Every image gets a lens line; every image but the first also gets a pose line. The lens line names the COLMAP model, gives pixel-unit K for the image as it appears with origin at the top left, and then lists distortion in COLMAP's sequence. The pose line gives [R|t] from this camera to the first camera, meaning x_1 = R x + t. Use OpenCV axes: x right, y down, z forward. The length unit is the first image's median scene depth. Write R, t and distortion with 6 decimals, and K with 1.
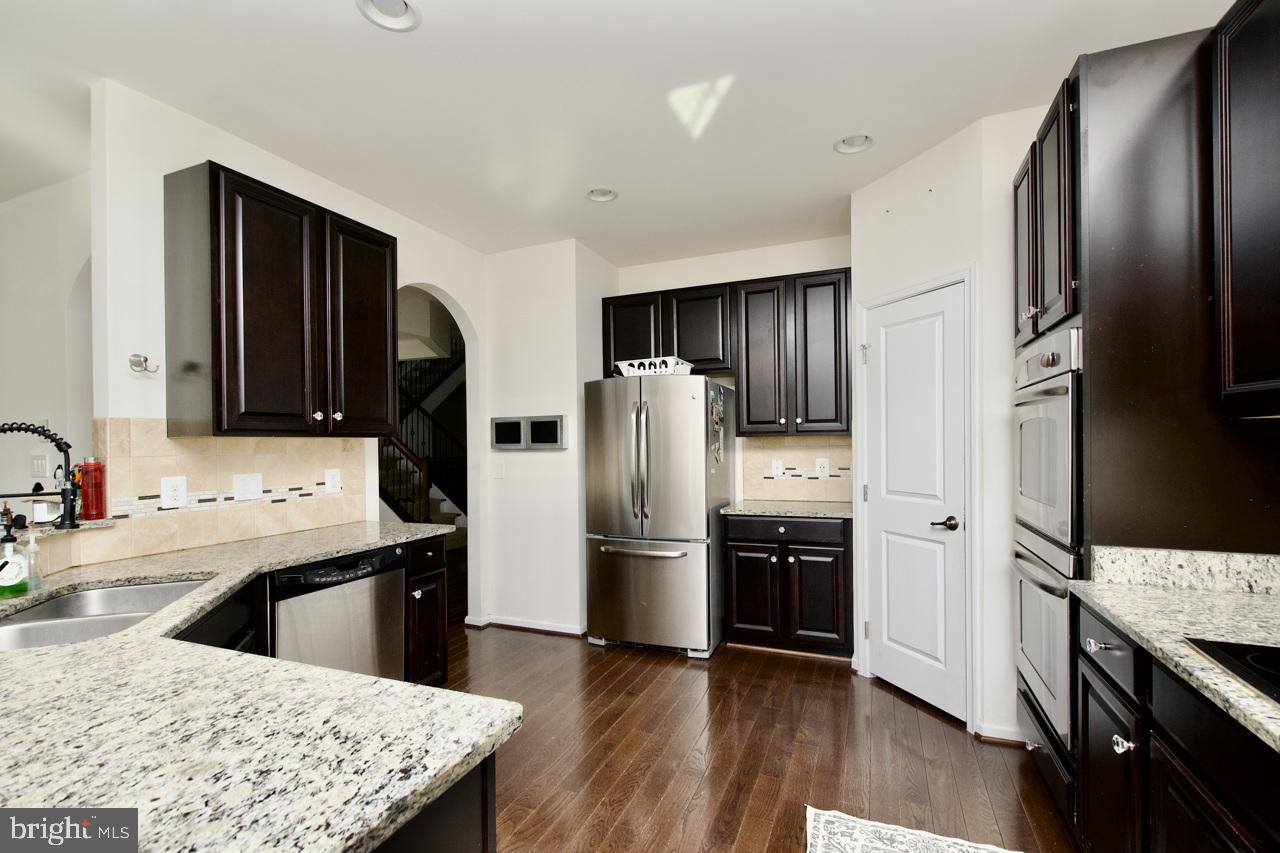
lens RADIAL K [[563.5, 0, 654.1], [0, 563.5, 442.7], [0, 0, 1]] dist [-0.000187, -0.001549]
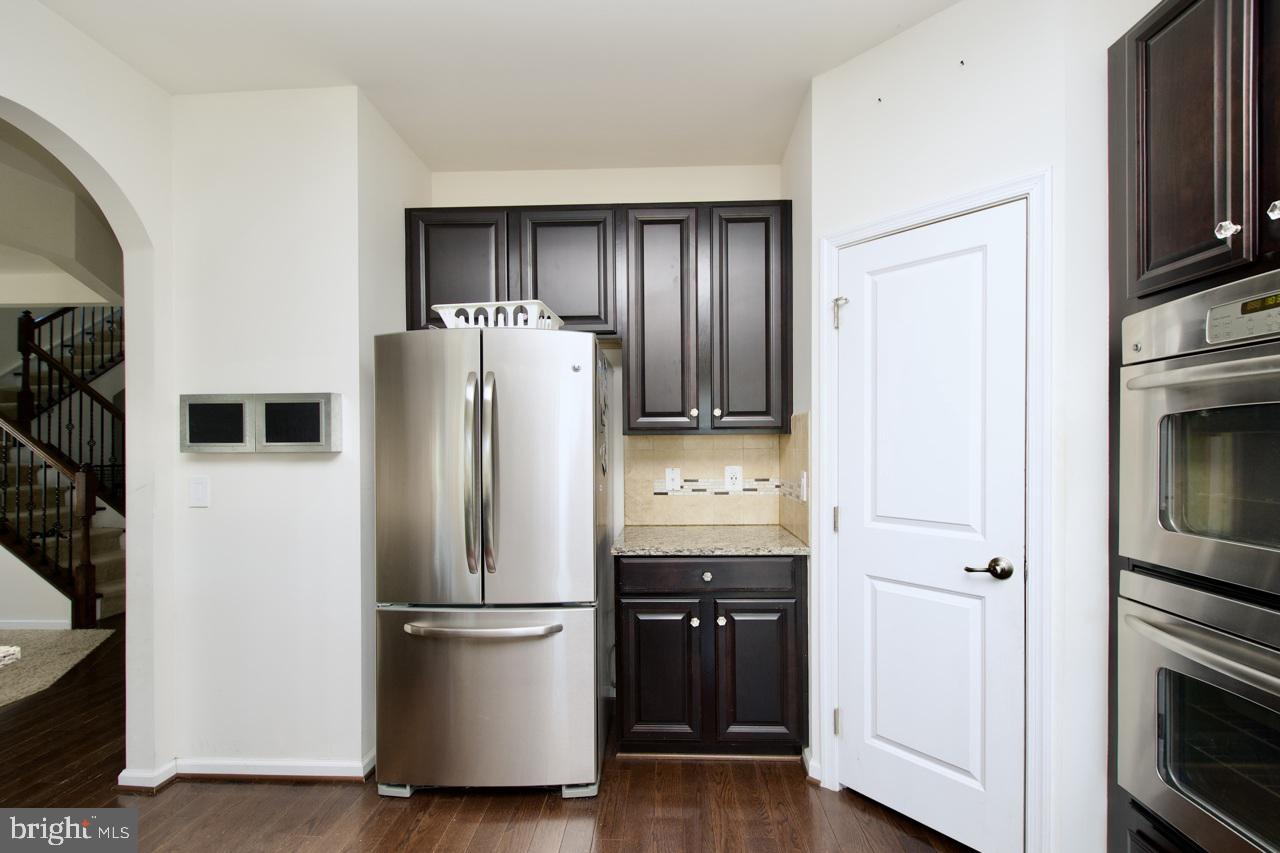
lens RADIAL K [[563.5, 0, 649.1], [0, 563.5, 445.1], [0, 0, 1]] dist [-0.000187, -0.001549]
pose [[0.940180, 0.006467, 0.340616, -0.058108], [-0.006034, 0.999979, -0.002331, 0.002982], [-0.340624, 0.000136, 0.940200, 0.387719]]
